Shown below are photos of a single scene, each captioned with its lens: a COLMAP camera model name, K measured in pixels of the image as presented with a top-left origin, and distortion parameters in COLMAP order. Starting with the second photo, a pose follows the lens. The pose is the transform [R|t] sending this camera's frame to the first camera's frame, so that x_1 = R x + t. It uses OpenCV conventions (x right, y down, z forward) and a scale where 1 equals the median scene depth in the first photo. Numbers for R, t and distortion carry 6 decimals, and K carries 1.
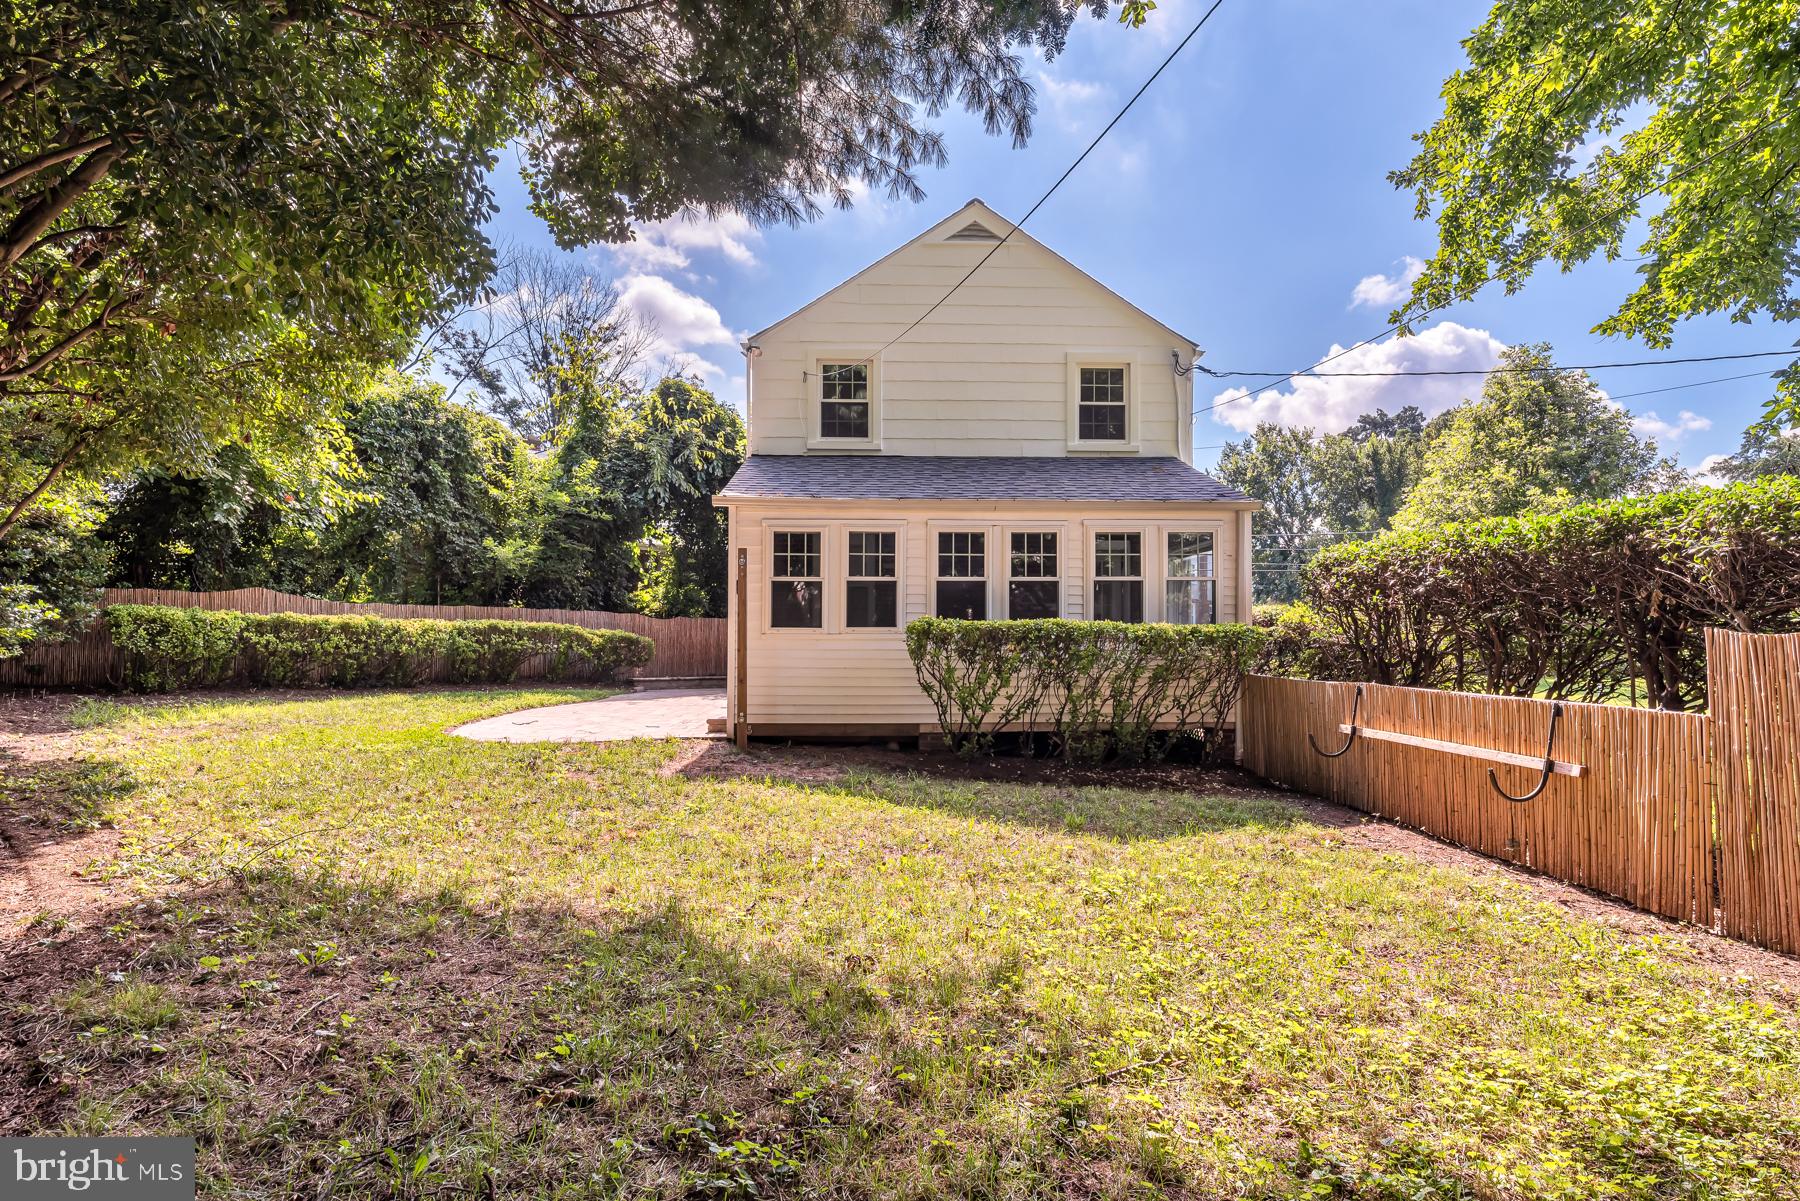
lens RADIAL K [[834.1, 0, 896.9], [0, 834.1, 604.9], [0, 0, 1]] dist [-0.002680, -0.000382]
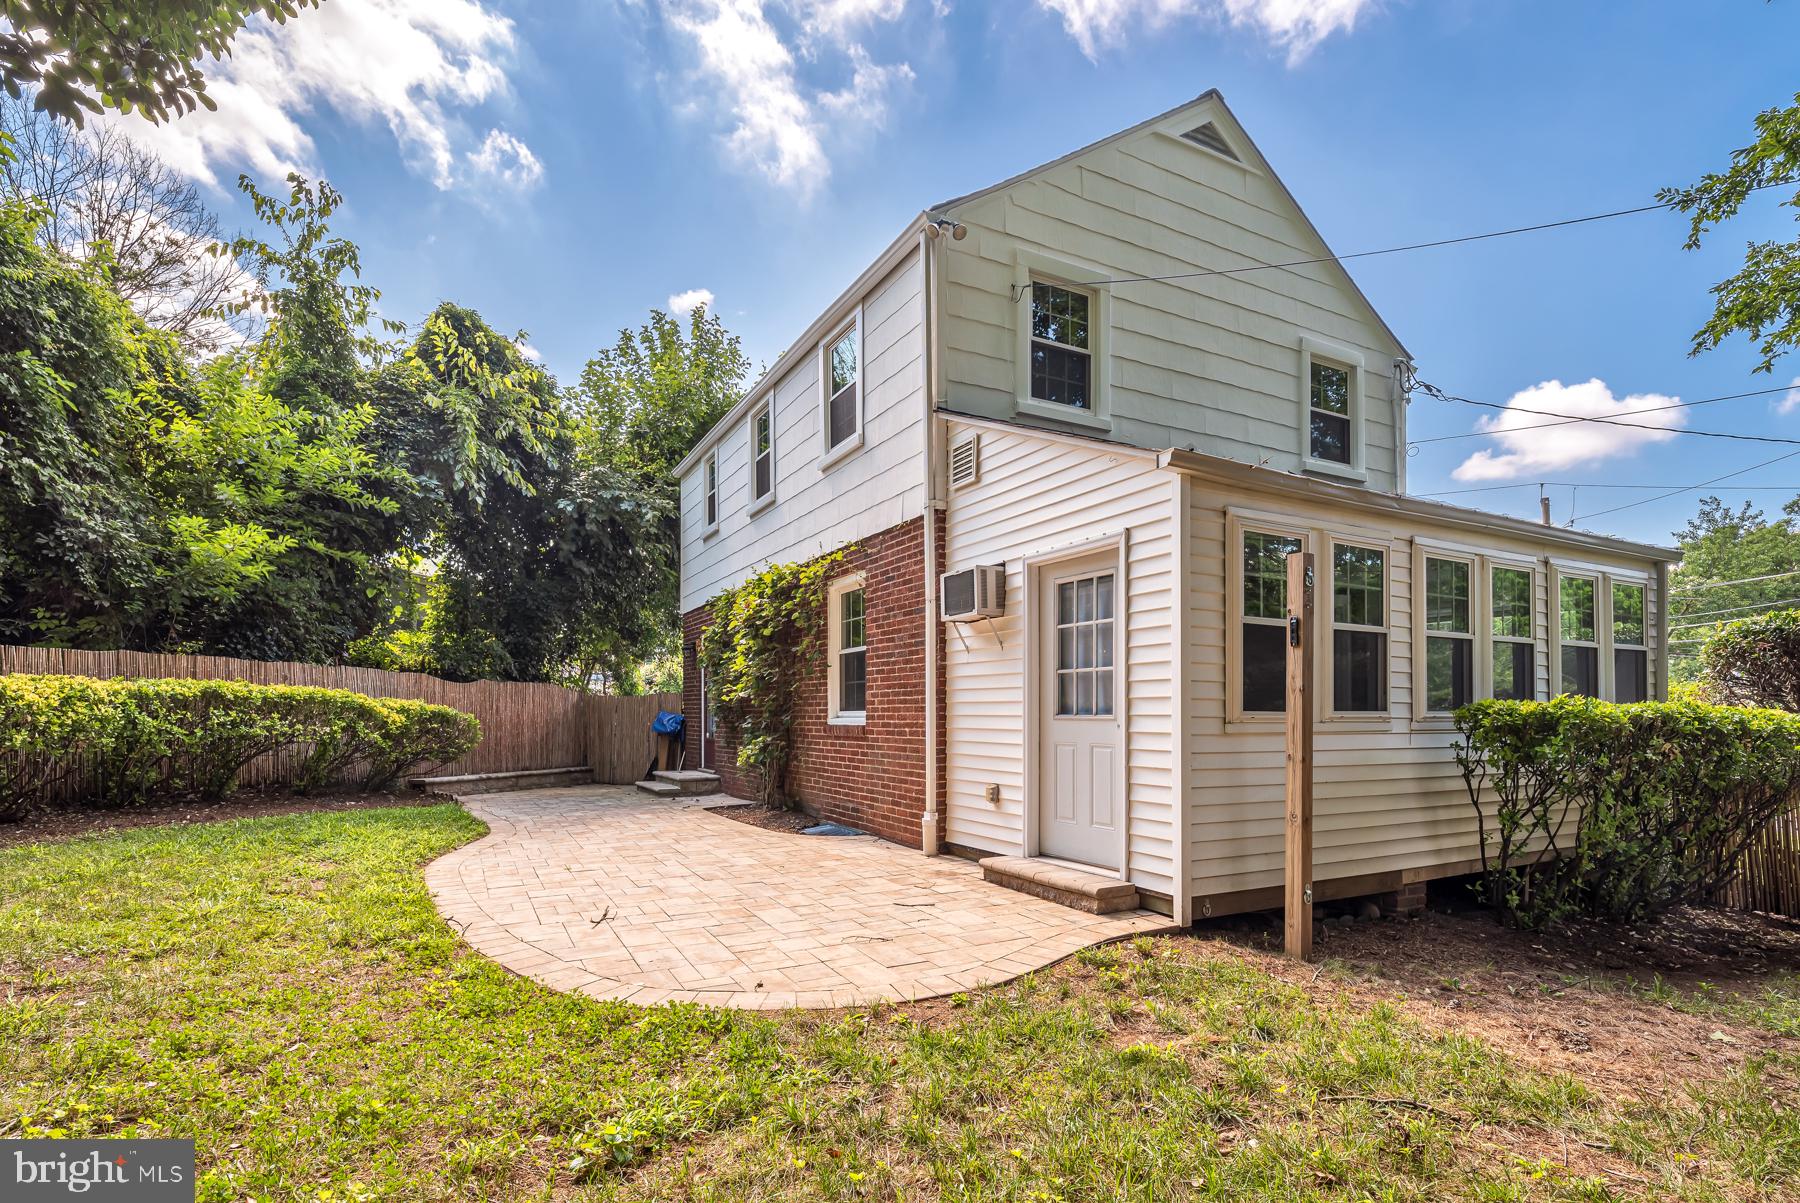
lens RADIAL K [[868.8, 0, 899.0], [0, 868.8, 679.3], [0, 0, 1]] dist [-0.000703, 0.000123]
pose [[0.903138, 0.021542, 0.428810, -0.329850], [-0.024194, 0.999707, 0.000733, 0.007185], [-0.428668, -0.011036, 0.903395, 0.336649]]
